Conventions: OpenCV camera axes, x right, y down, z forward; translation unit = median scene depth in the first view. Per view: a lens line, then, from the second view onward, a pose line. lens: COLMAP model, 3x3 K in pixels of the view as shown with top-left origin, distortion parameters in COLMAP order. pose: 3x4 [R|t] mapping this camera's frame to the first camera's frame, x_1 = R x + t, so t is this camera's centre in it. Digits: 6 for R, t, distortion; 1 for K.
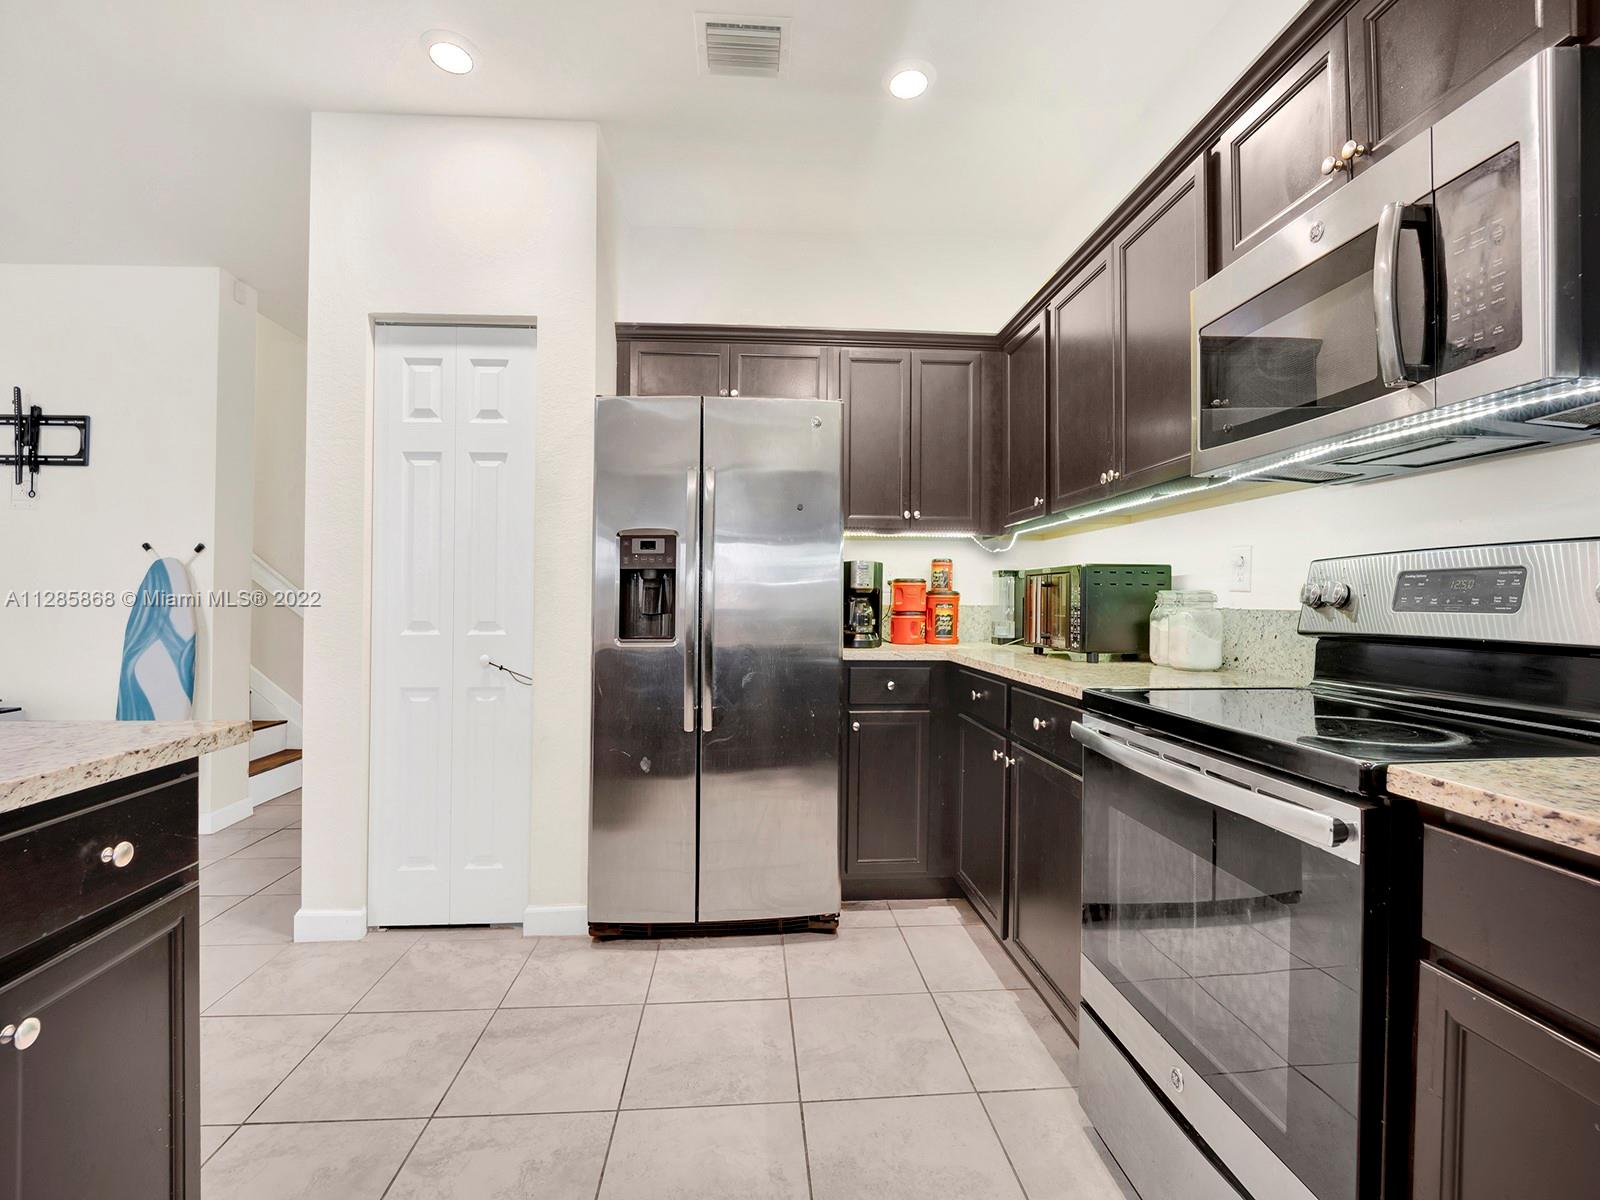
lens RADIAL K [[677.3, 0, 800.0], [0, 677.3, 600.0], [0, 0, 1]] dist [0.001075, 0.000079]
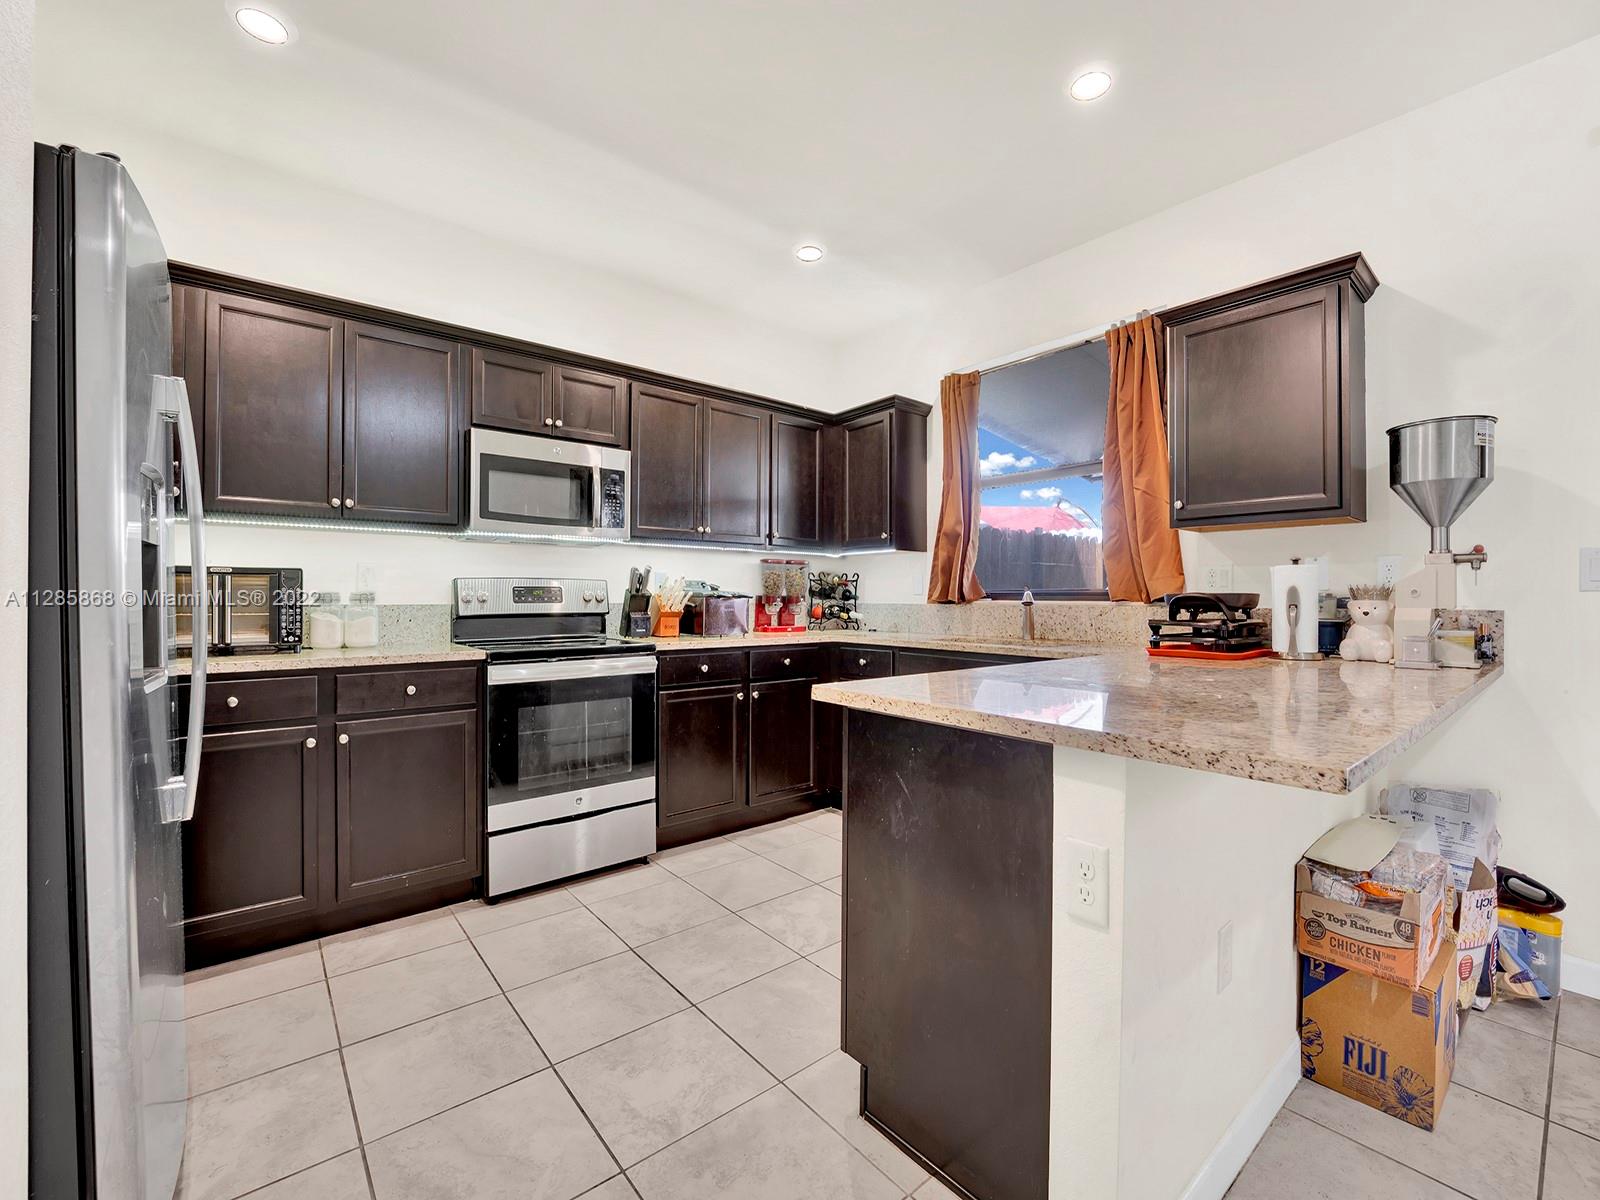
lens RADIAL K [[685.4, 0, 800.0], [0, 685.4, 600.0], [0, 0, 1]] dist [-0.012121, -0.000012]
pose [[-0.570432, -0.003911, 0.821336, -0.992393], [0.000372, 0.999987, 0.005020, -0.003505], [-0.821345, 0.003169, -0.570423, 0.922227]]
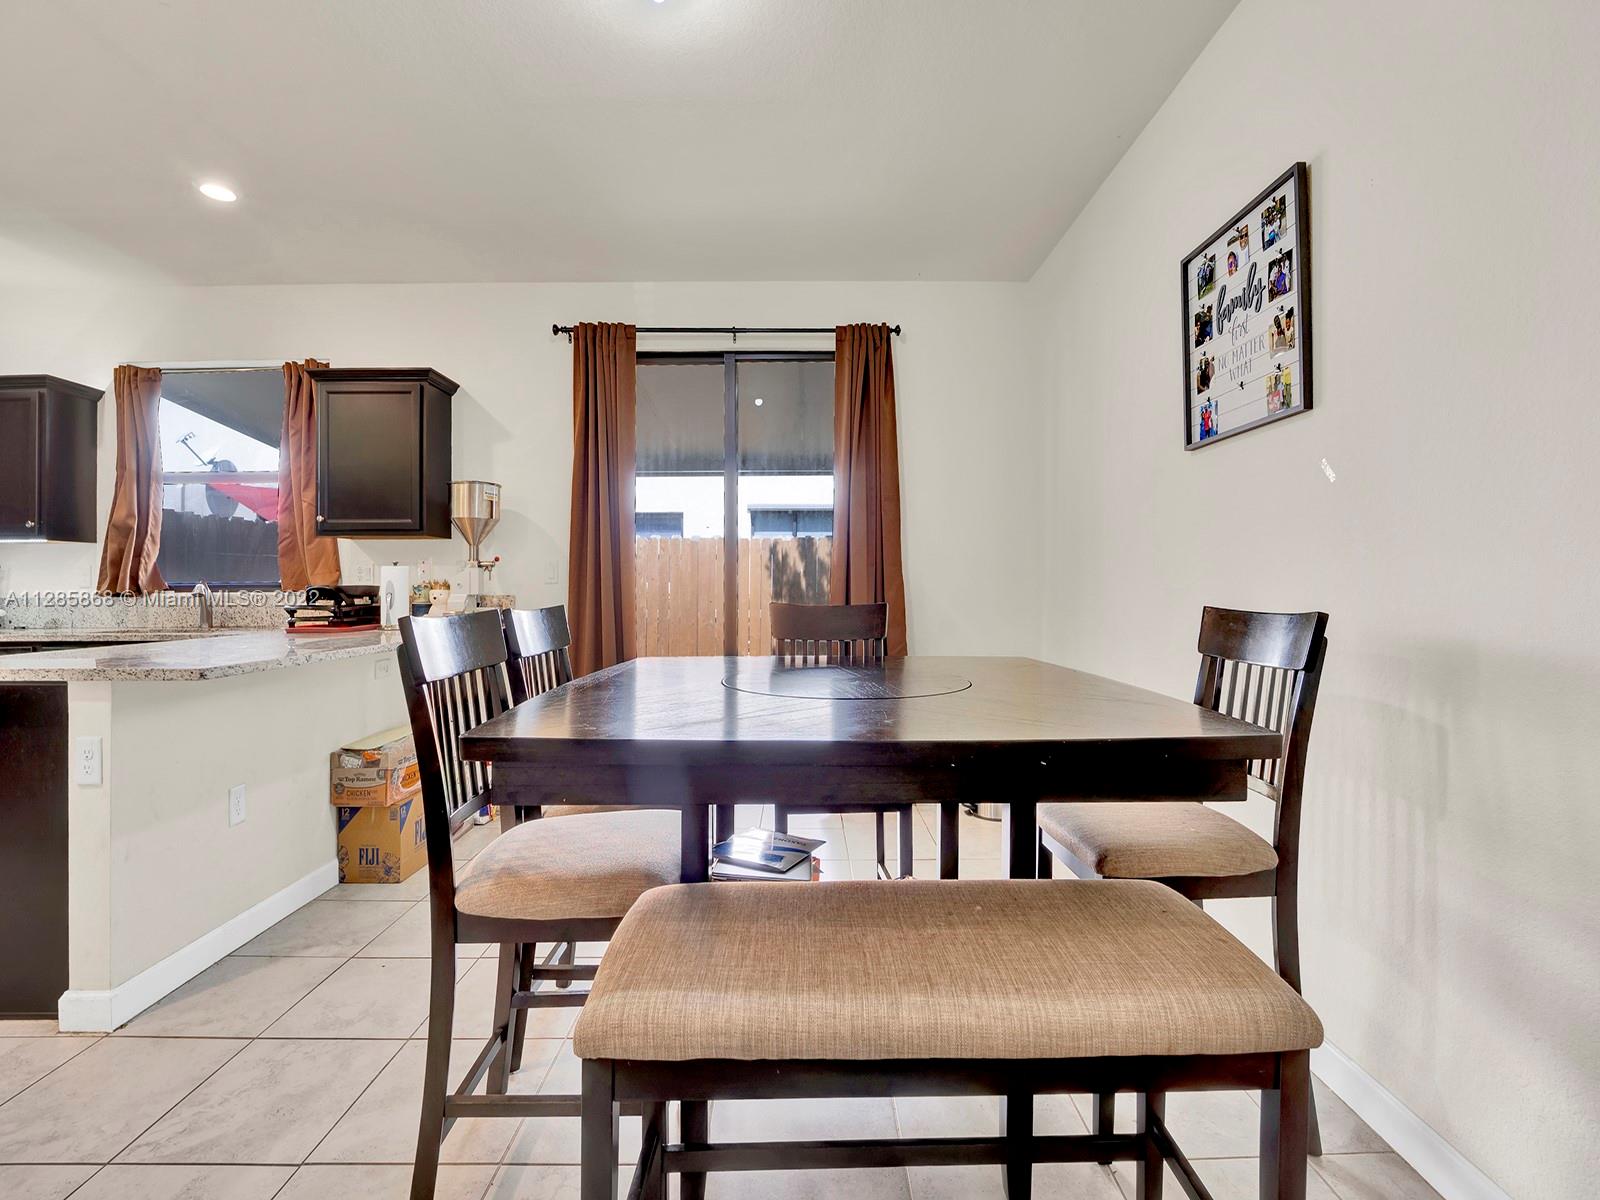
lens RADIAL K [[708.4, 0, 798.1], [0, 708.4, 588.4], [0, 0, 1]] dist [-0.001775, -0.010367]
pose [[-0.996216, 0.004702, 0.086788, -1.619165], [0.004983, 0.999983, 0.003022, -0.002320], [-0.086772, 0.003443, -0.996222, 1.224766]]
